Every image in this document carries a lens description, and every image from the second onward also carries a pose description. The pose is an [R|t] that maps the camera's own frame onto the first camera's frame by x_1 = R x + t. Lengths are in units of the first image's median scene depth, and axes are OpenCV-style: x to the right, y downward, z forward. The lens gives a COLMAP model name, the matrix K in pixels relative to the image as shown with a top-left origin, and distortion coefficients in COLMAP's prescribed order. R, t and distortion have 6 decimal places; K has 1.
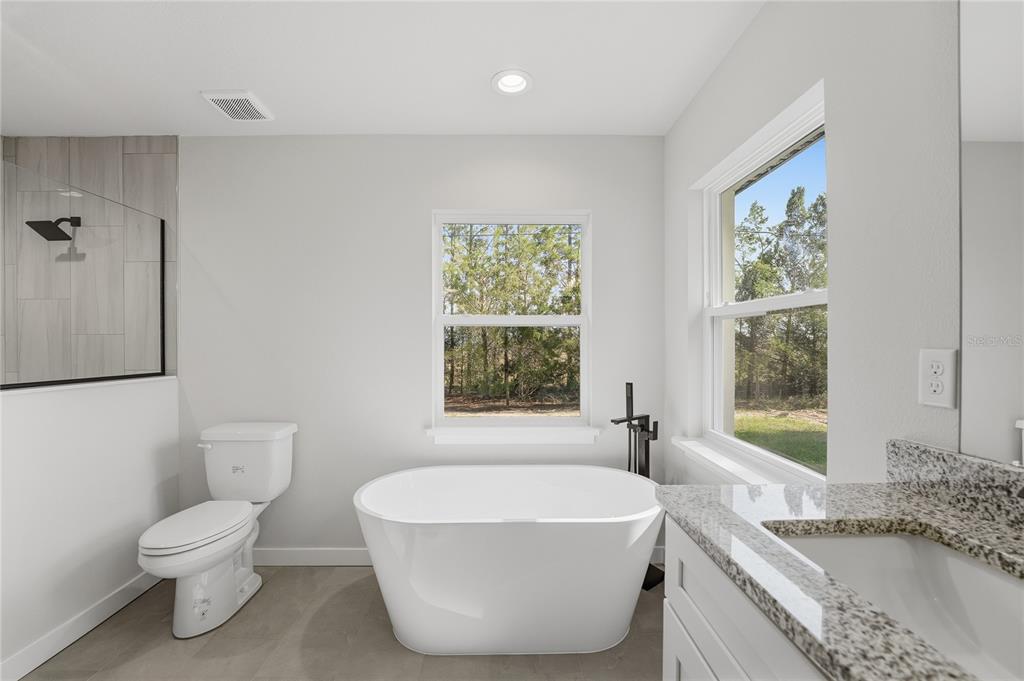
lens RADIAL K [[421.2, 0, 510.7], [0, 421.2, 348.7], [0, 0, 1]] dist [-0.017418, 0.000023]
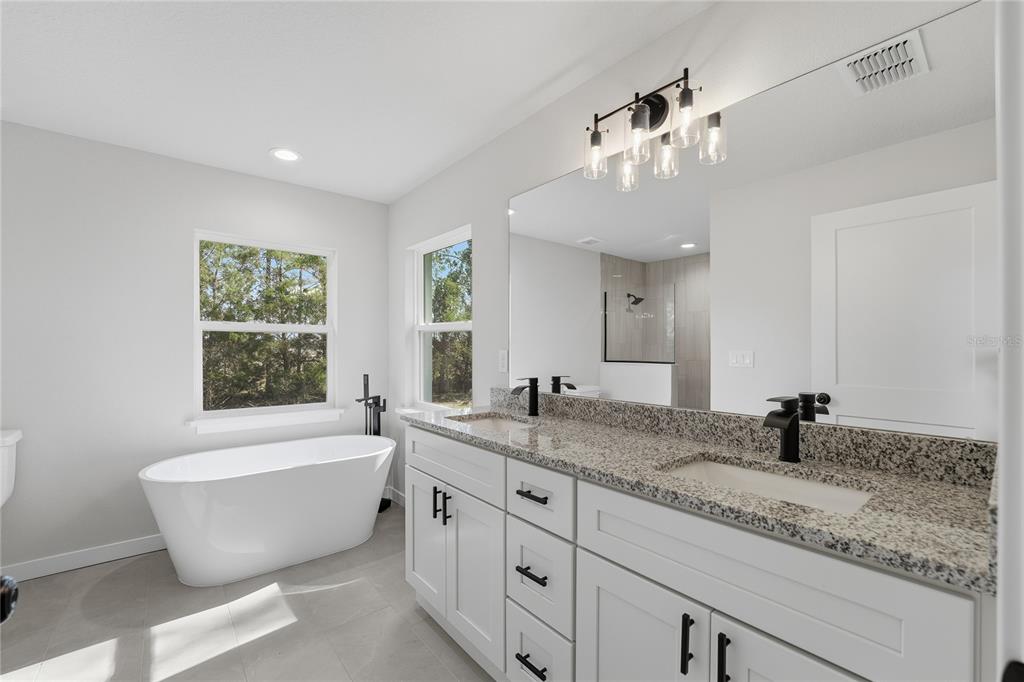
lens RADIAL K [[421.2, 0, 510.7], [0, 421.2, 349.2], [0, 0, 1]] dist [-0.017418, 0.000023]
pose [[0.776729, 0.000831, 0.629834, -0.220896], [0.003024, 0.999983, -0.005047, 0.003826], [-0.629827, 0.005825, 0.776713, -0.395923]]
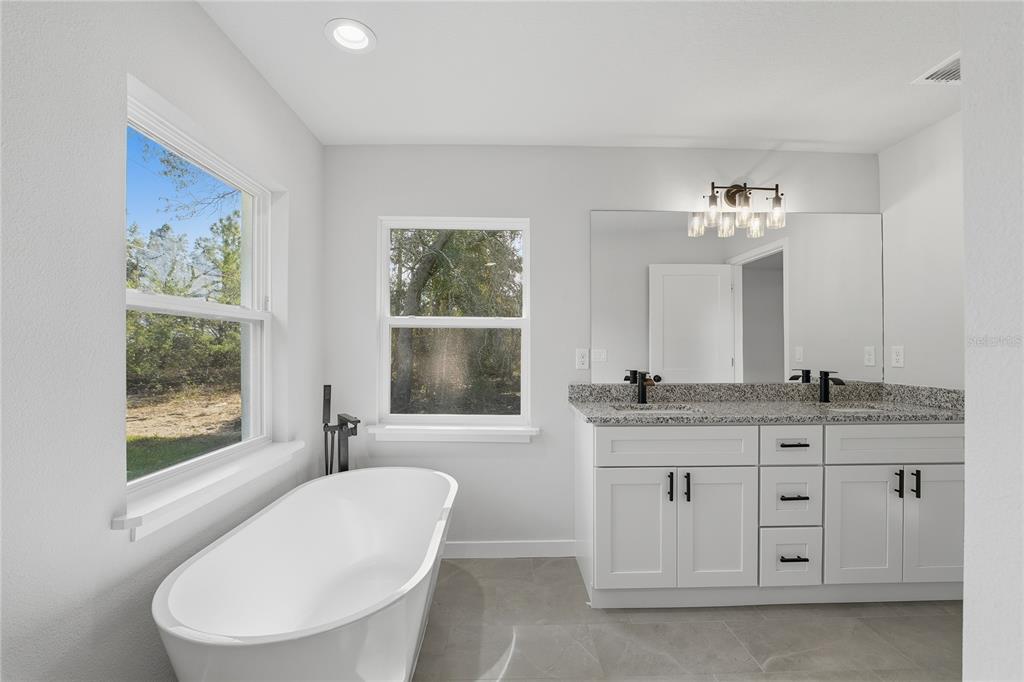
lens RADIAL K [[424.8, 0, 513.7], [0, 424.8, 343.5], [0, 0, 1]] dist [-0.014393, 0.000098]
pose [[-0.009430, 0.011673, 0.999887, -0.659198], [0.008116, 0.999900, -0.011597, -0.001281], [-0.999923, 0.008005, -0.009523, 0.529119]]
